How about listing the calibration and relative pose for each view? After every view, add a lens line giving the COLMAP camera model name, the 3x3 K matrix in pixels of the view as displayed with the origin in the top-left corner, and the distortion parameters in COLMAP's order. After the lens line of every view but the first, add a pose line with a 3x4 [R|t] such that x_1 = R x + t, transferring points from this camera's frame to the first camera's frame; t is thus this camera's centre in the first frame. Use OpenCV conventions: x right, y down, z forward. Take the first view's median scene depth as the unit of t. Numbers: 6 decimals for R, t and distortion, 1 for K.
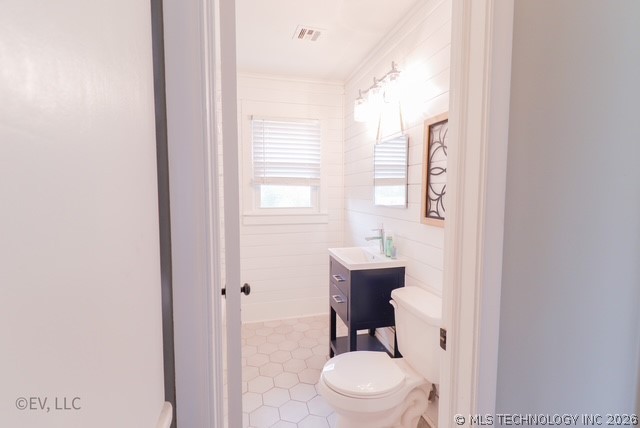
lens RADIAL K [[295.0, 0, 318.6], [0, 295.0, 215.0], [0, 0, 1]] dist [0.005108, -0.003422]
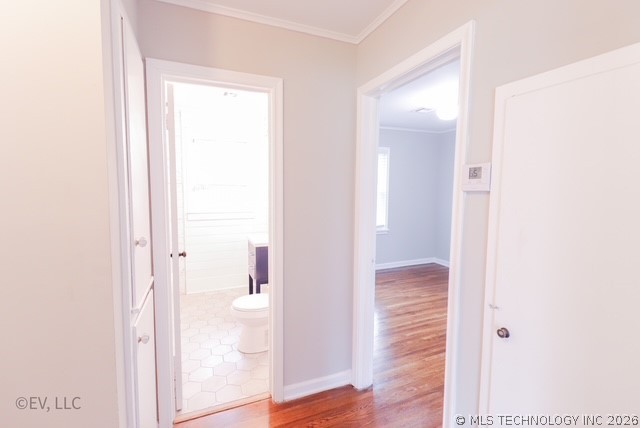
lens RADIAL K [[295.0, 0, 322.9], [0, 295.0, 213.0], [0, 0, 1]] dist [0.005108, -0.003422]
pose [[0.986381, -0.022589, 0.162920, 0.141375], [0.019961, 0.999643, 0.017748, -0.009967], [-0.163263, -0.014255, 0.986480, -0.422213]]
